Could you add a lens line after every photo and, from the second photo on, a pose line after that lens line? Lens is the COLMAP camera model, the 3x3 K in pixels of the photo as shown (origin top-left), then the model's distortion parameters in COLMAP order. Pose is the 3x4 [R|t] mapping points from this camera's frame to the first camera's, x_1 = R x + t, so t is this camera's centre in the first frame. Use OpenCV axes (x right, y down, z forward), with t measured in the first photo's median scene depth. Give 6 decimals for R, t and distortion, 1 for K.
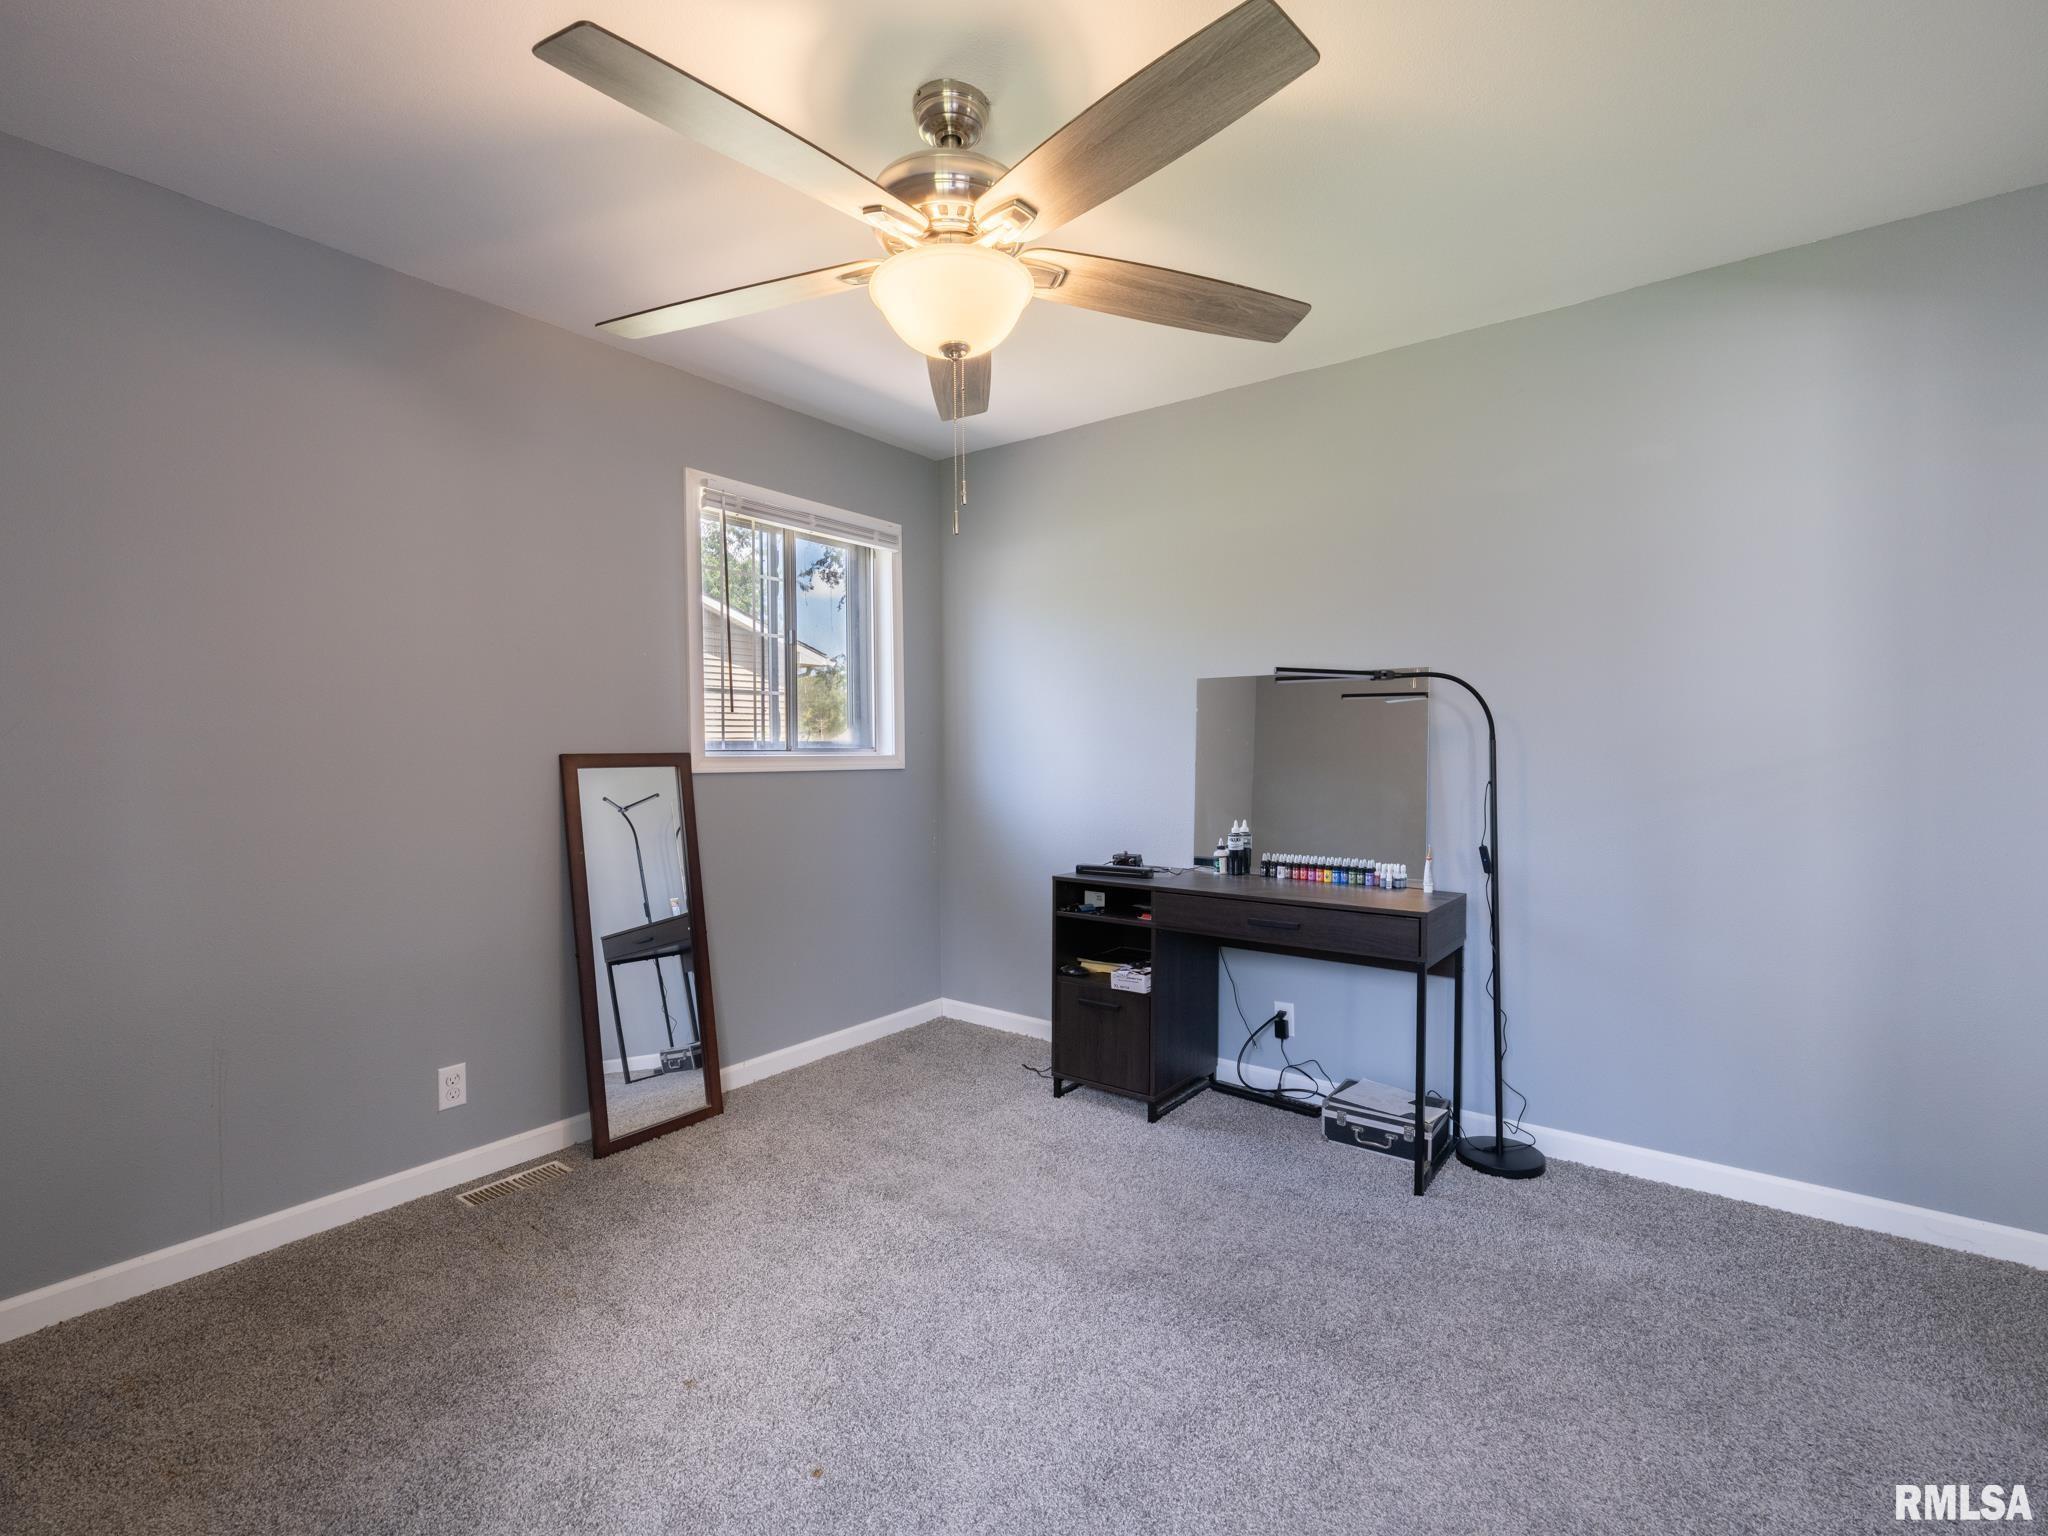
lens RADIAL K [[957.4, 0, 1024.0], [0, 957.4, 768.0], [0, 0, 1]] dist [0.001369, -0.000082]
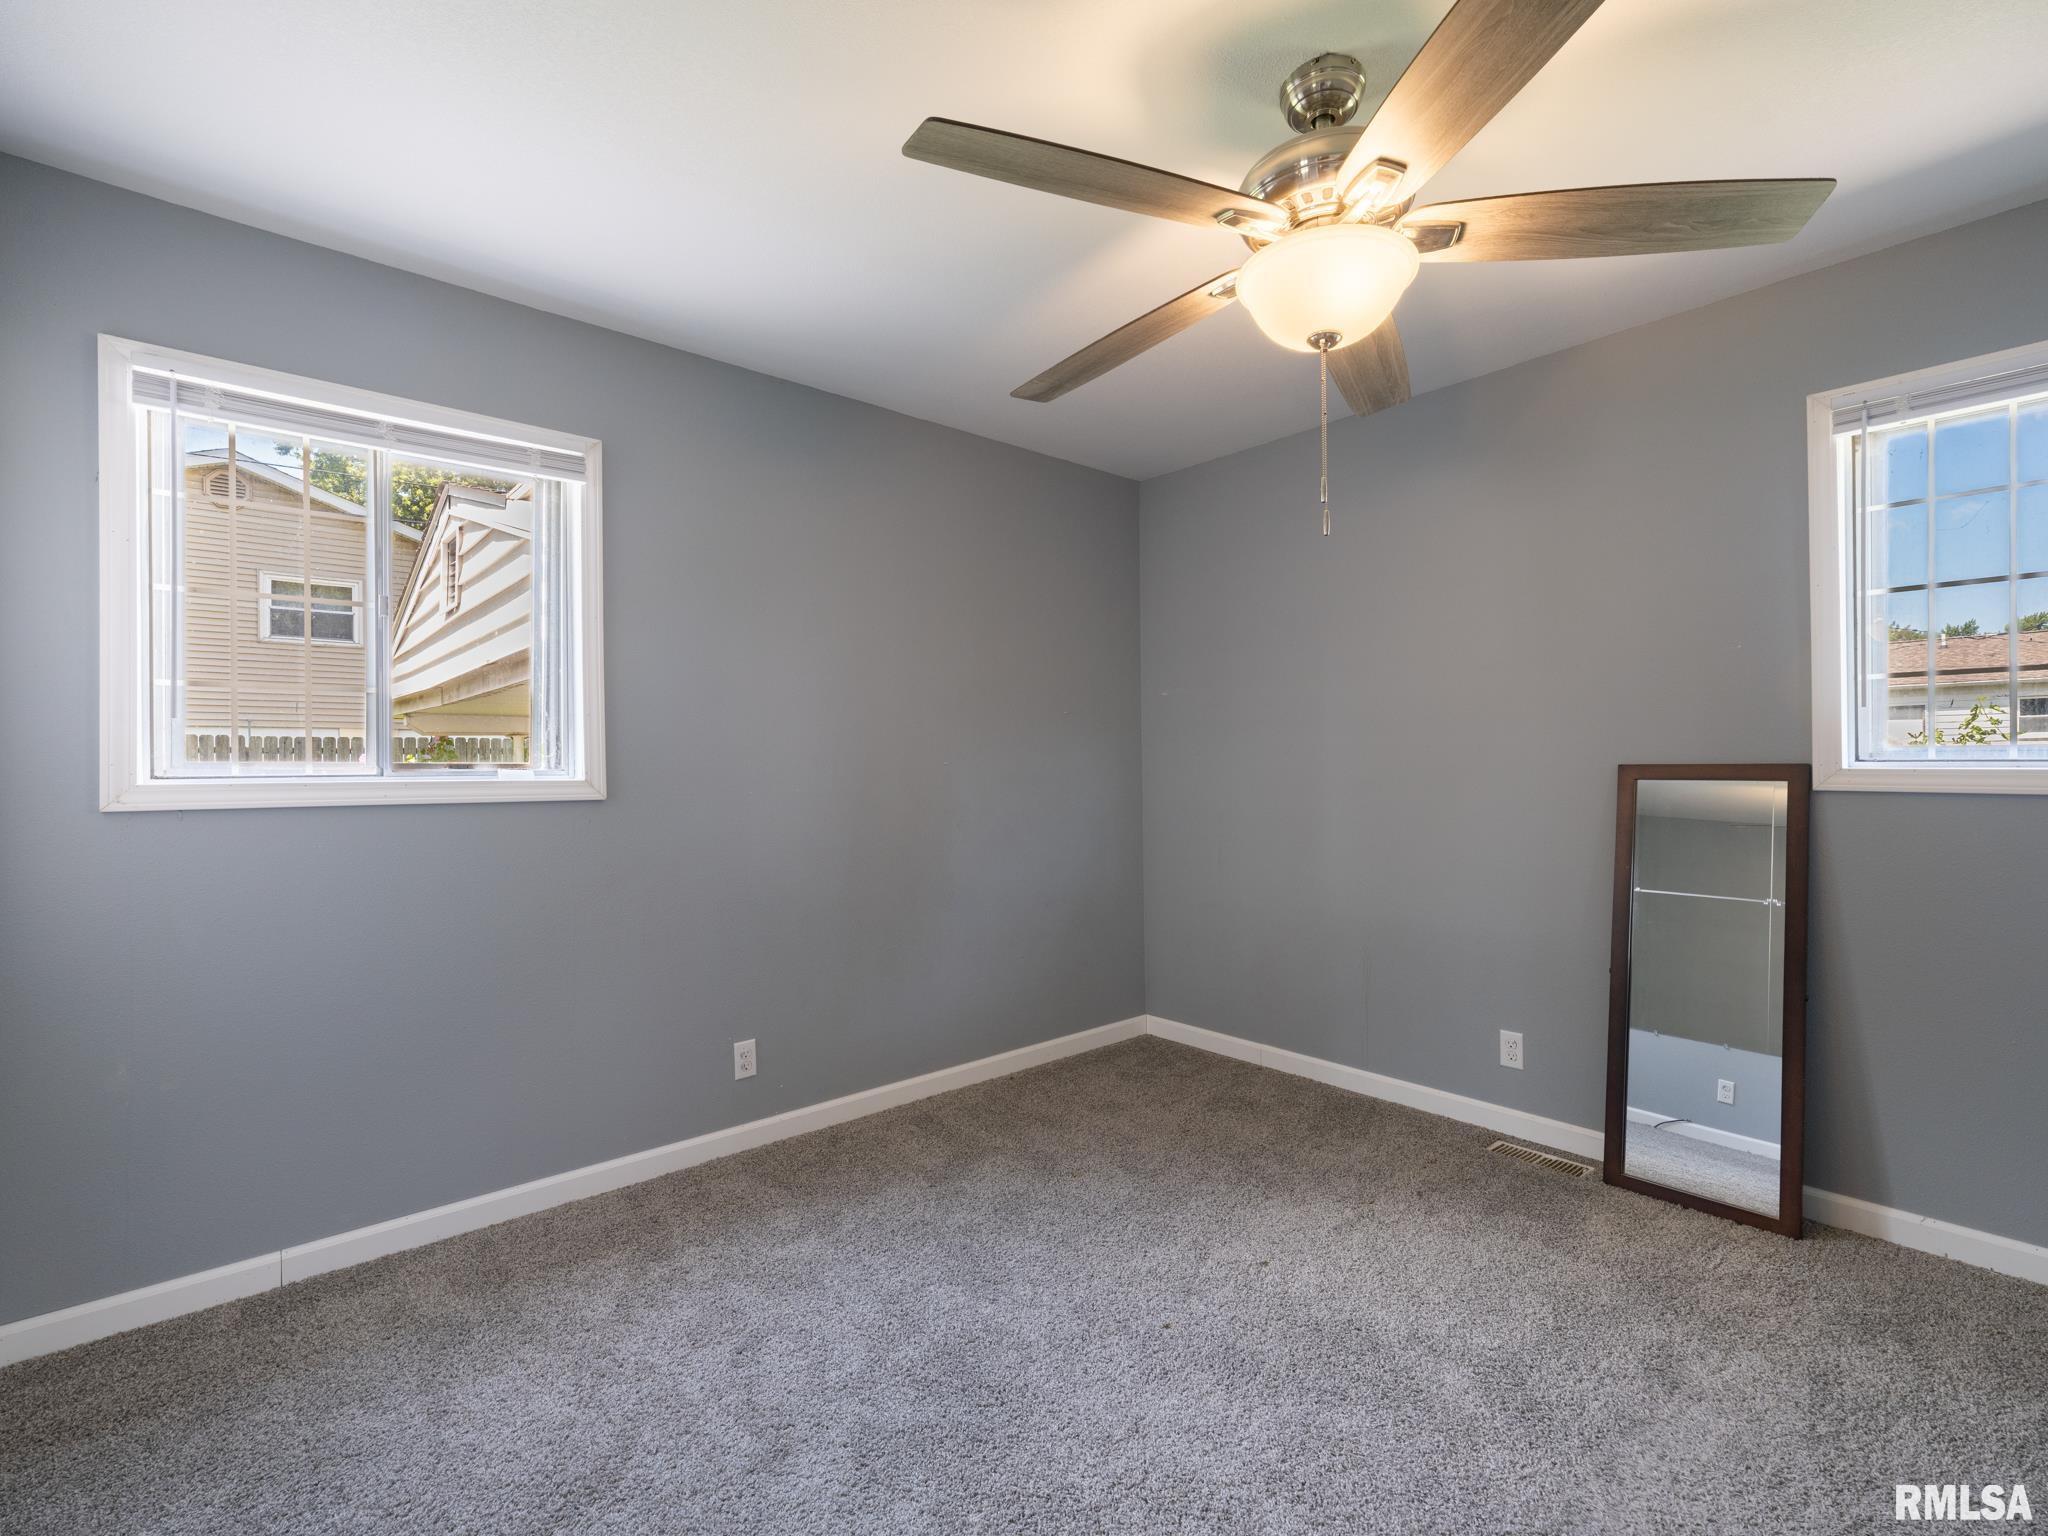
lens RADIAL K [[923.5, 0, 1024.0], [0, 923.5, 768.0], [0, 0, 1]] dist [-0.000159, 0.000004]
pose [[-0.221606, 0.003973, -0.975128, 0.560934], [-0.017756, 0.999809, 0.008109, -0.007401], [0.974975, 0.019111, -0.221494, 0.593650]]
